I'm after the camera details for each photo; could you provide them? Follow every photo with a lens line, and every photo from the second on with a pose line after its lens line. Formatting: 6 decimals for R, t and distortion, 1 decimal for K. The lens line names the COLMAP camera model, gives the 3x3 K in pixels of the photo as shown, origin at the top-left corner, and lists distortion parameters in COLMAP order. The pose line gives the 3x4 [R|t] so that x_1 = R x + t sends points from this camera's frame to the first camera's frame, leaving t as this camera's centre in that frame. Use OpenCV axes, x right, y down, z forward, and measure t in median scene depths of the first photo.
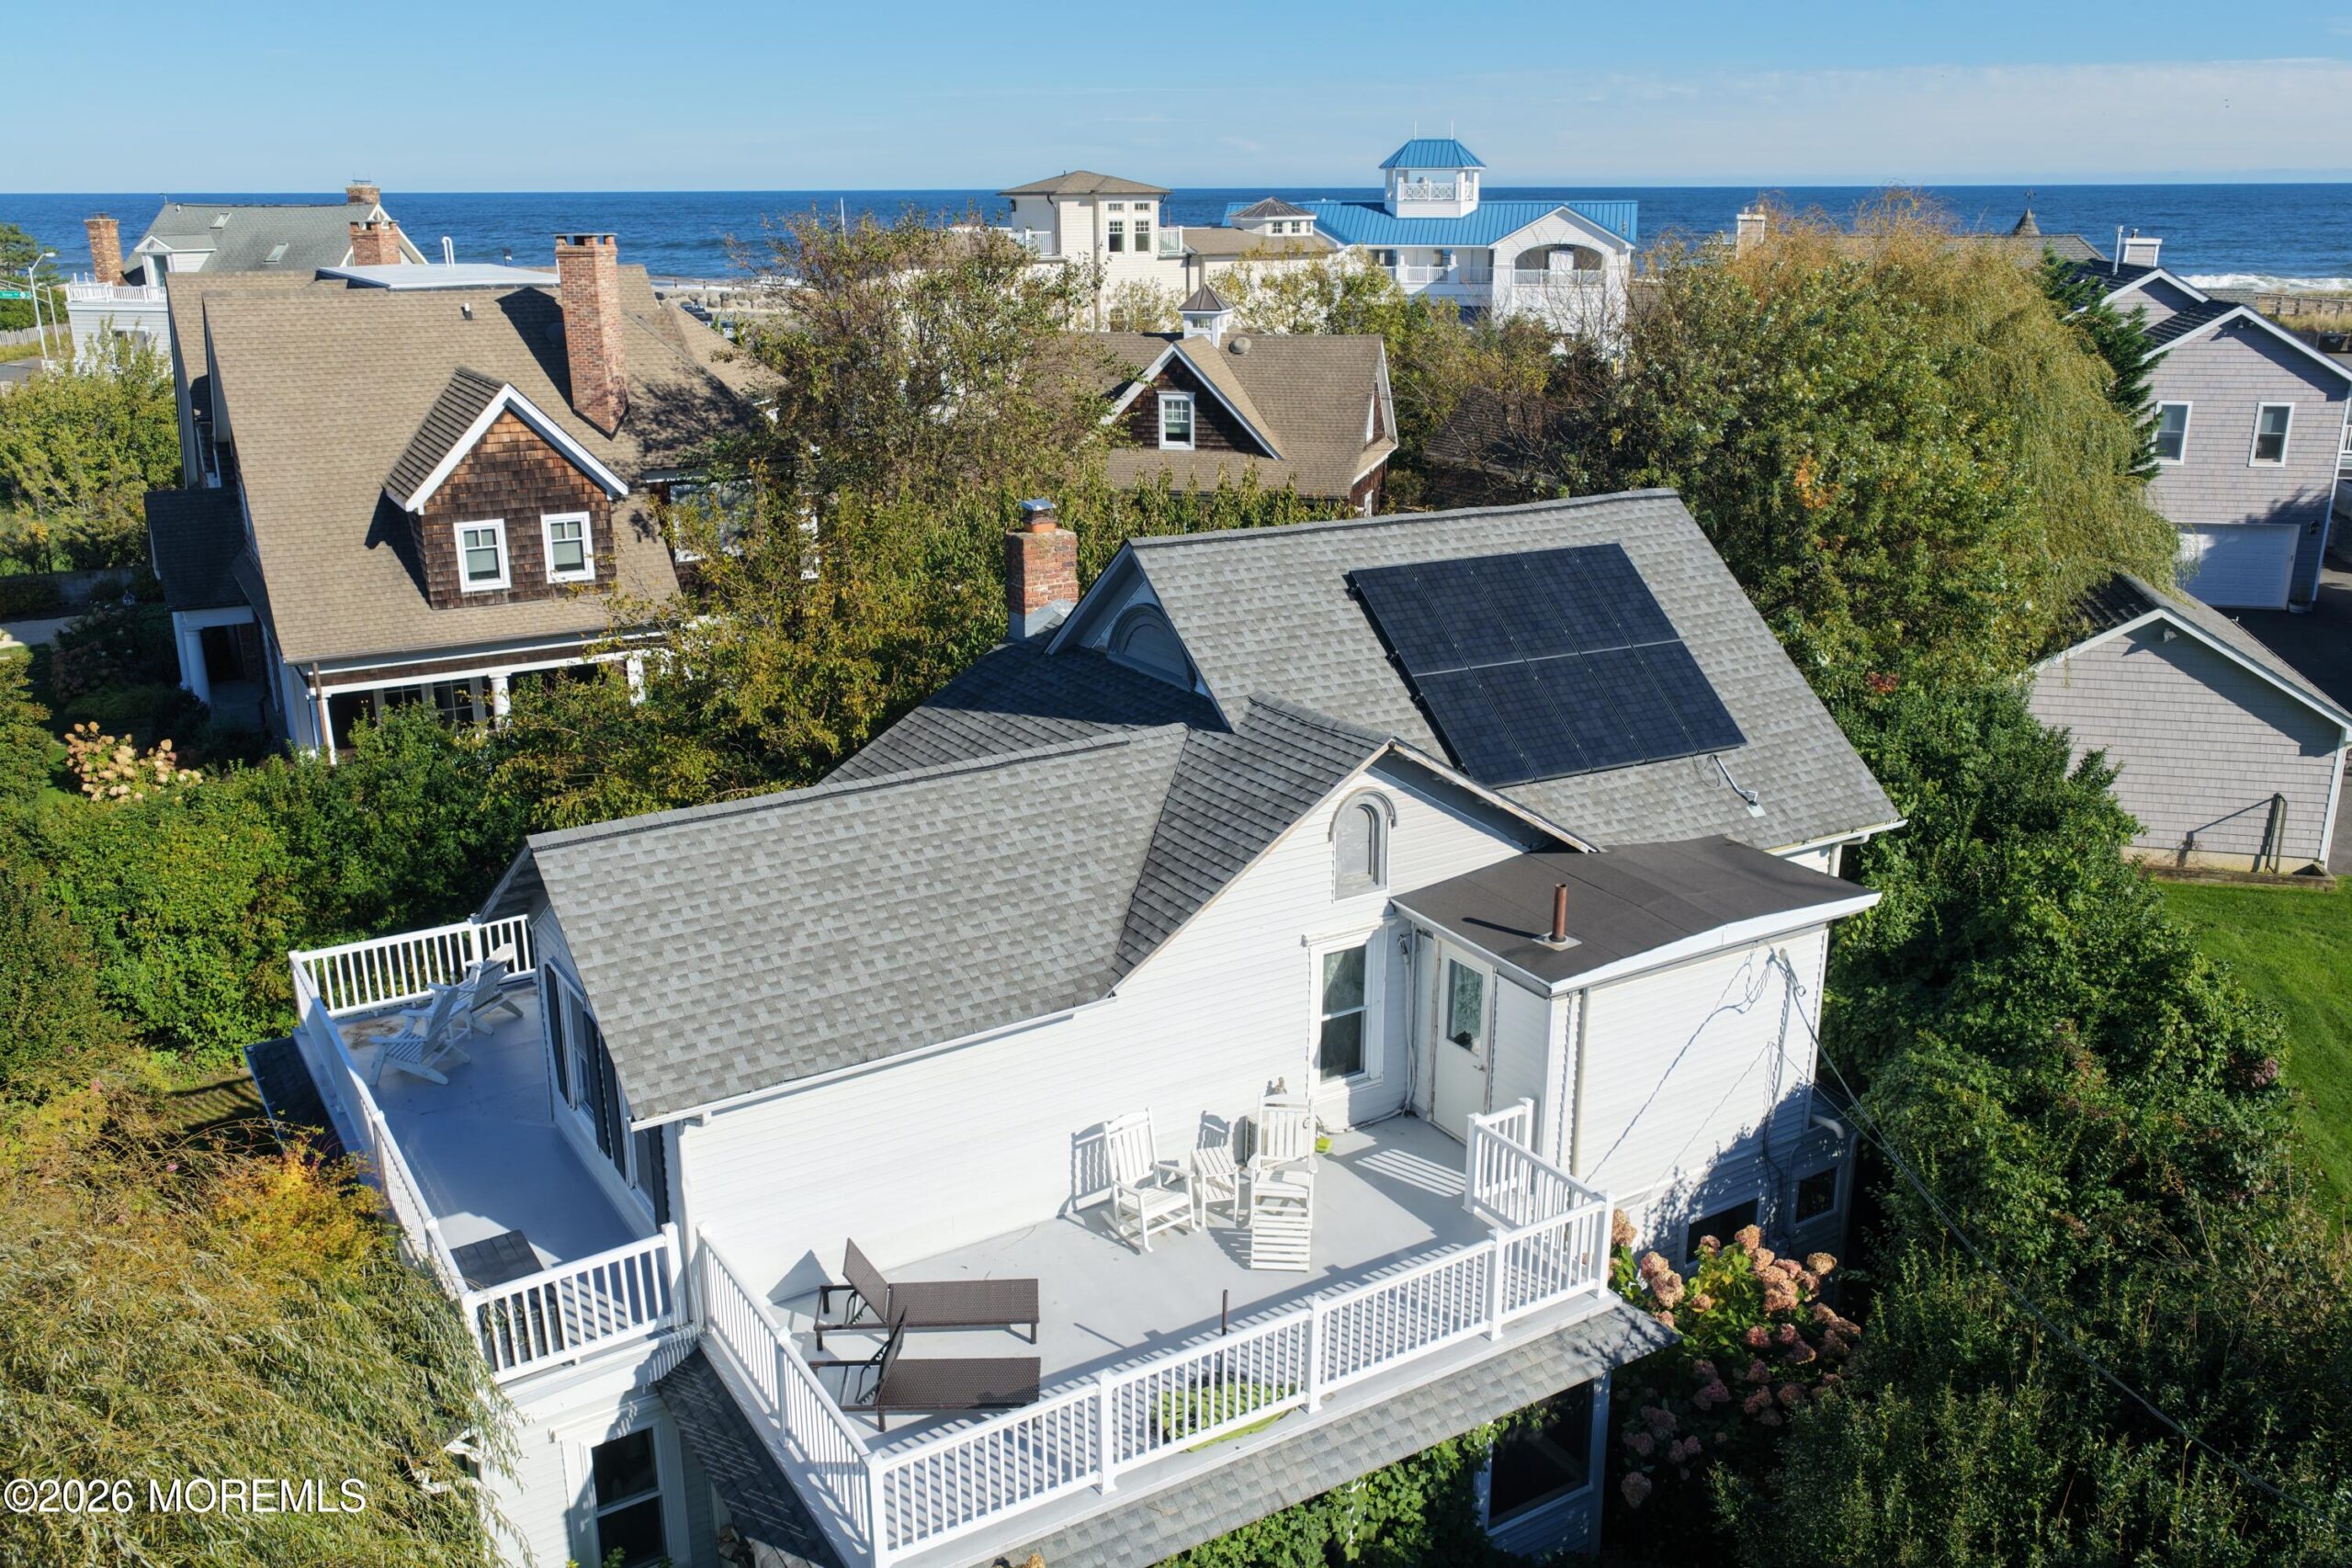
lens RADIAL K [[1956.4, 0, 1188.4], [0, 1956.4, 786.5], [0, 0, 1]] dist [-0.017514, 0.045208]
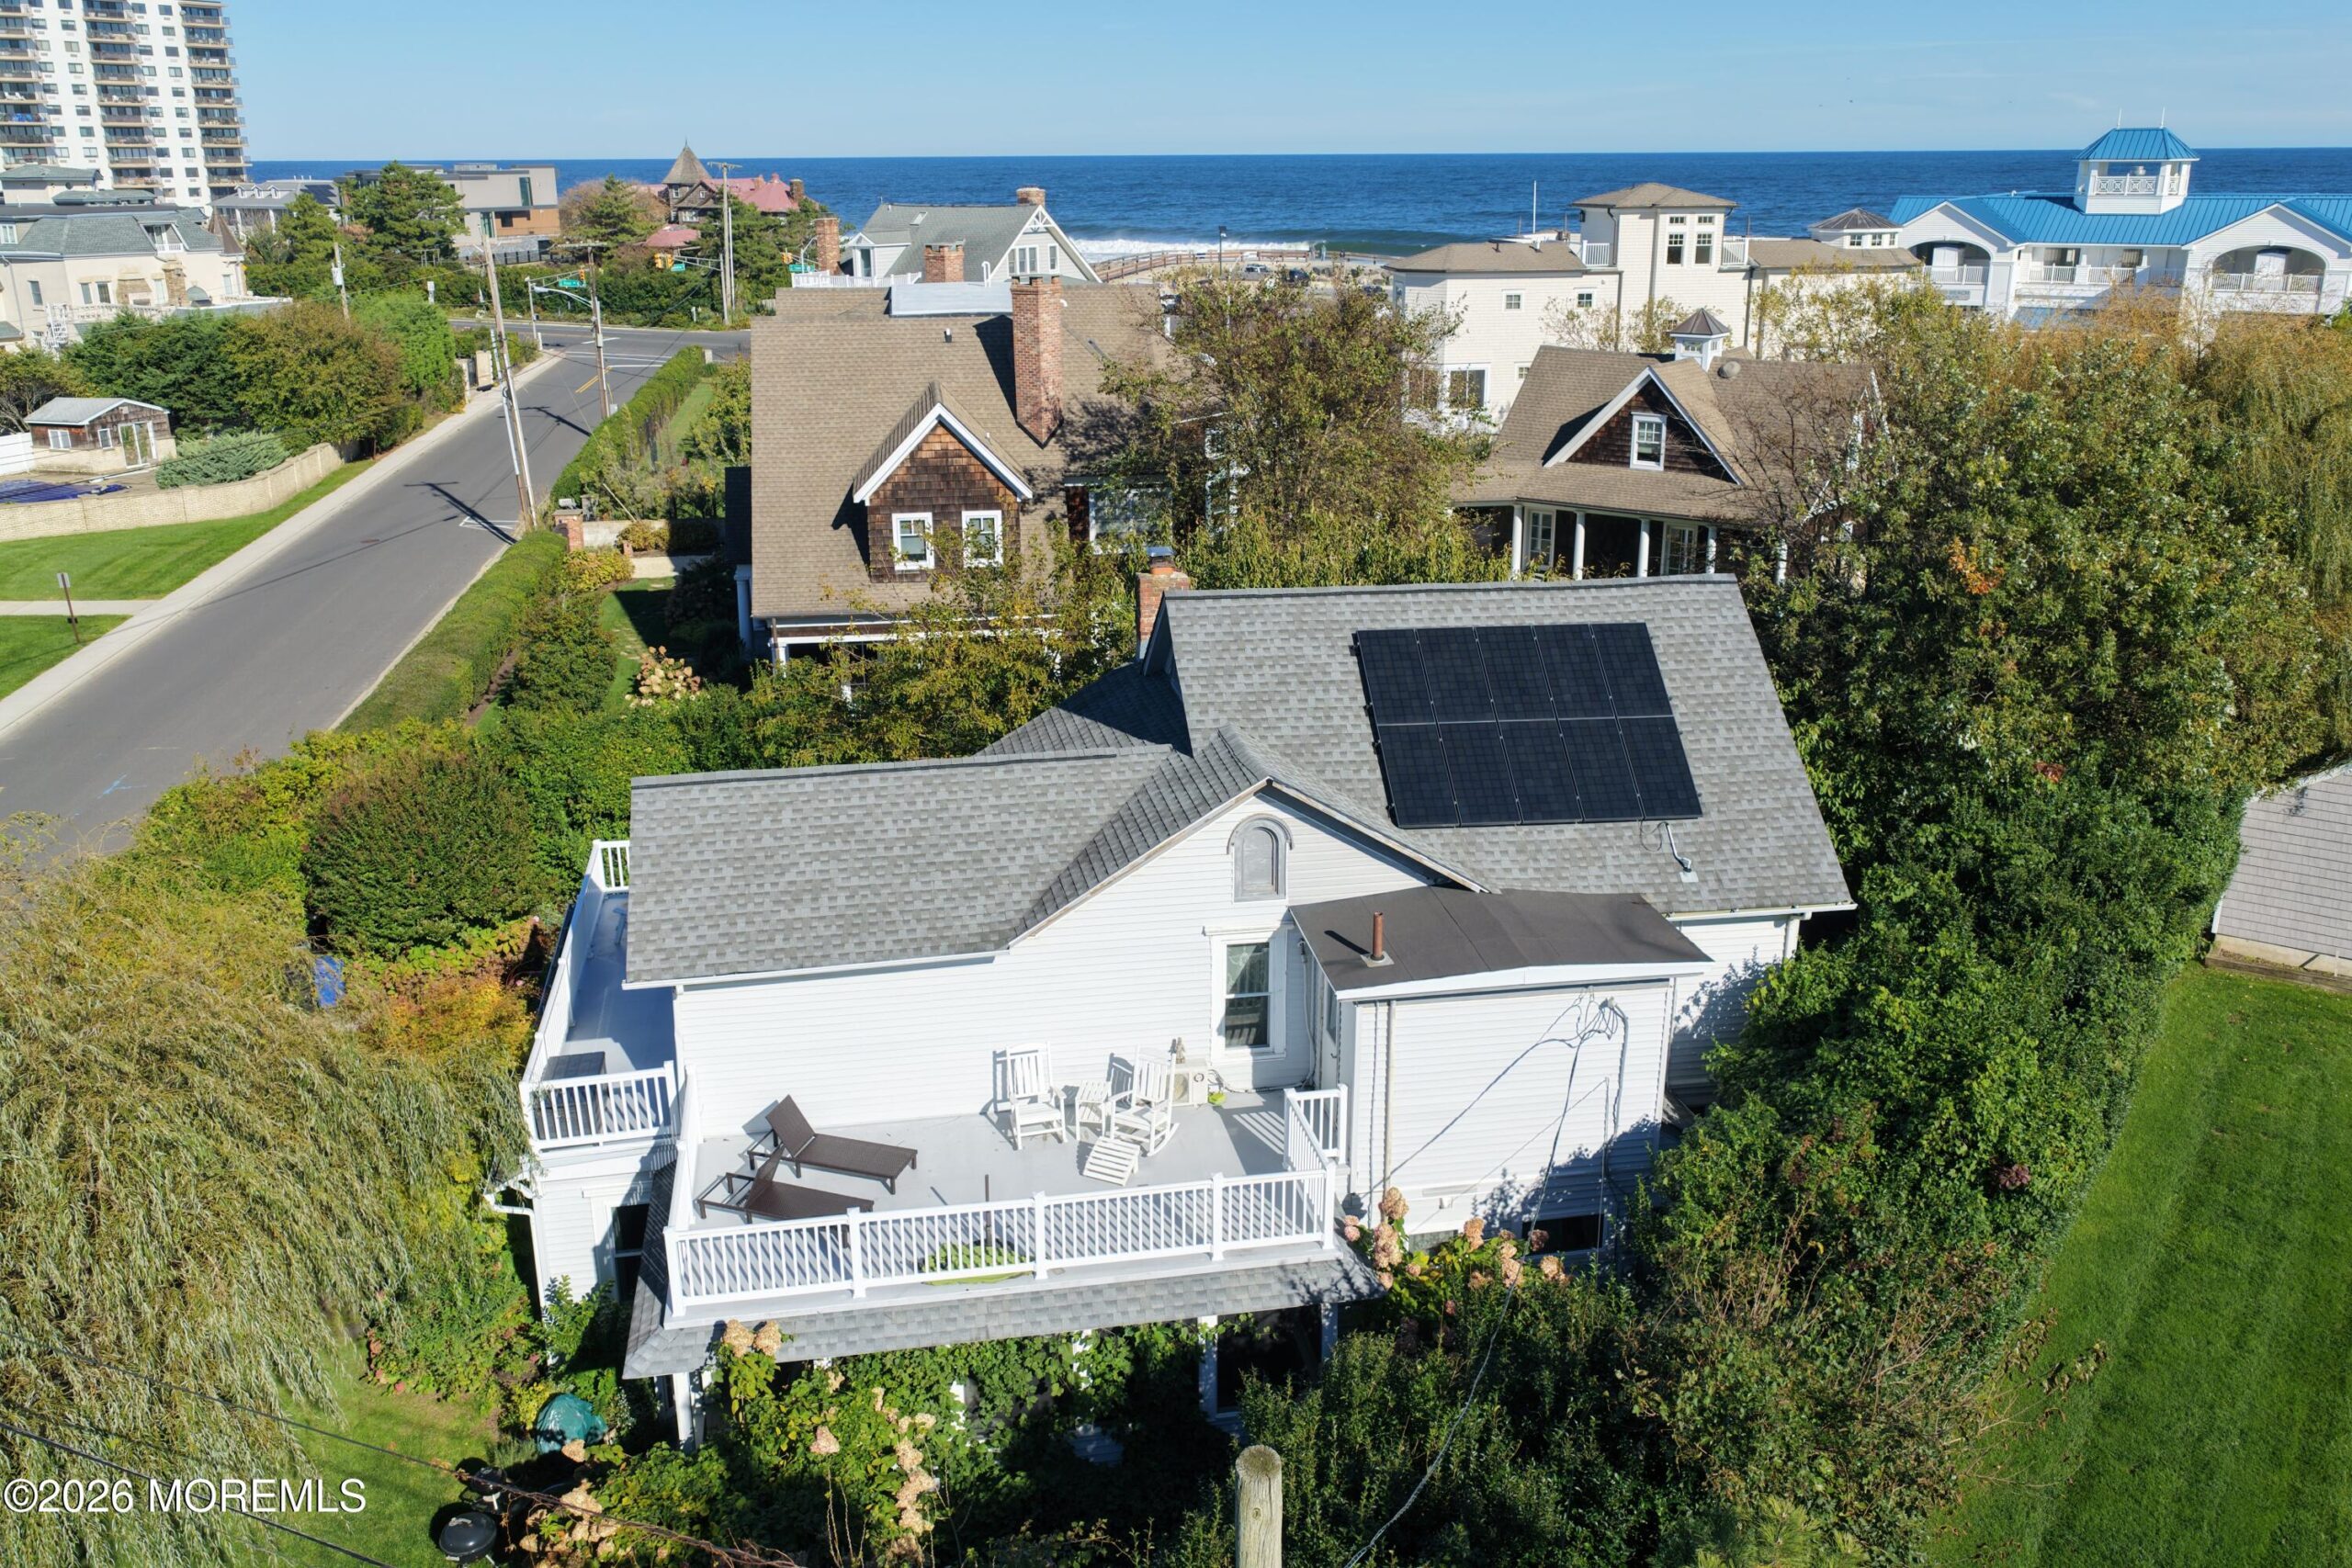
lens RADIAL K [[1956.4, 0, 1185.9], [0, 1956.4, 788.6], [0, 0, 1]] dist [-0.017514, 0.045208]
pose [[0.928486, 0.114092, -0.353406, 0.427031], [-0.107427, 0.993468, 0.038488, -0.051193], [0.355489, 0.002229, 0.934678, -0.145305]]
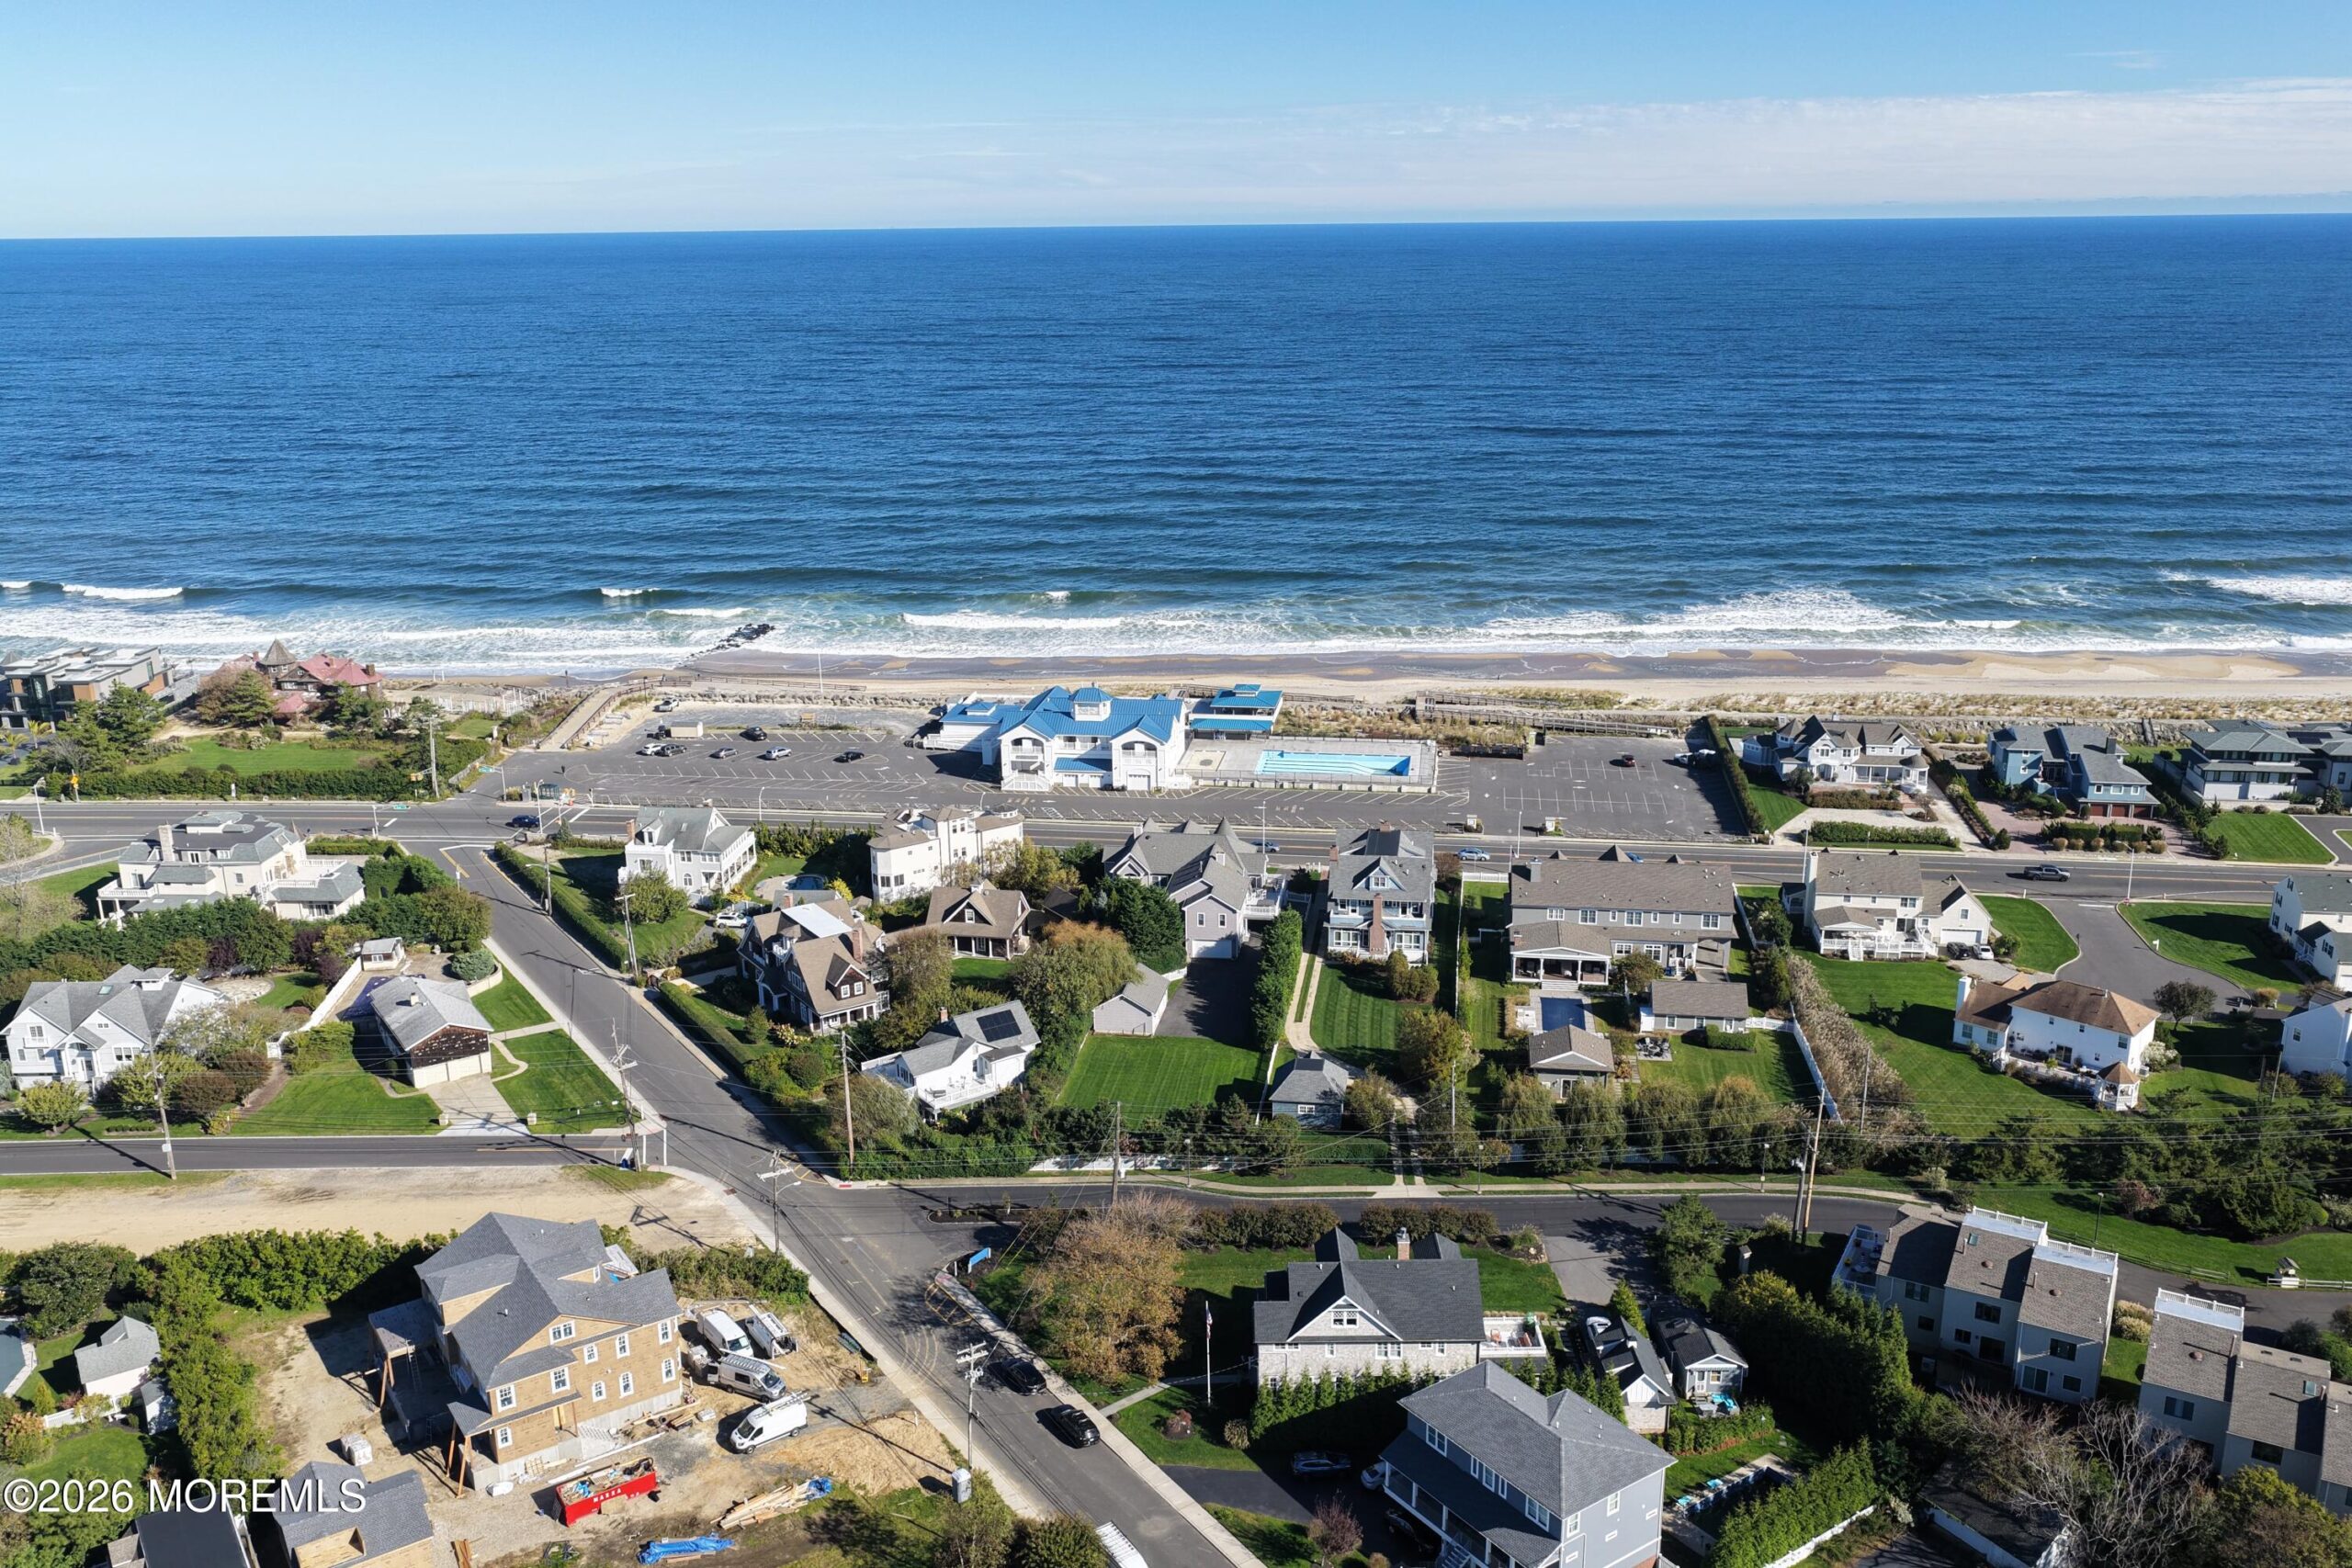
lens RADIAL K [[1956.4, 0, 1180.4], [0, 1956.4, 785.8], [0, 0, 1]] dist [-0.017514, 0.045208]
pose [[0.997653, -0.027010, 0.062927, 0.505750], [0.027977, 0.999503, -0.014523, -1.076045], [-0.062504, 0.016249, 0.997912, -8.557642]]
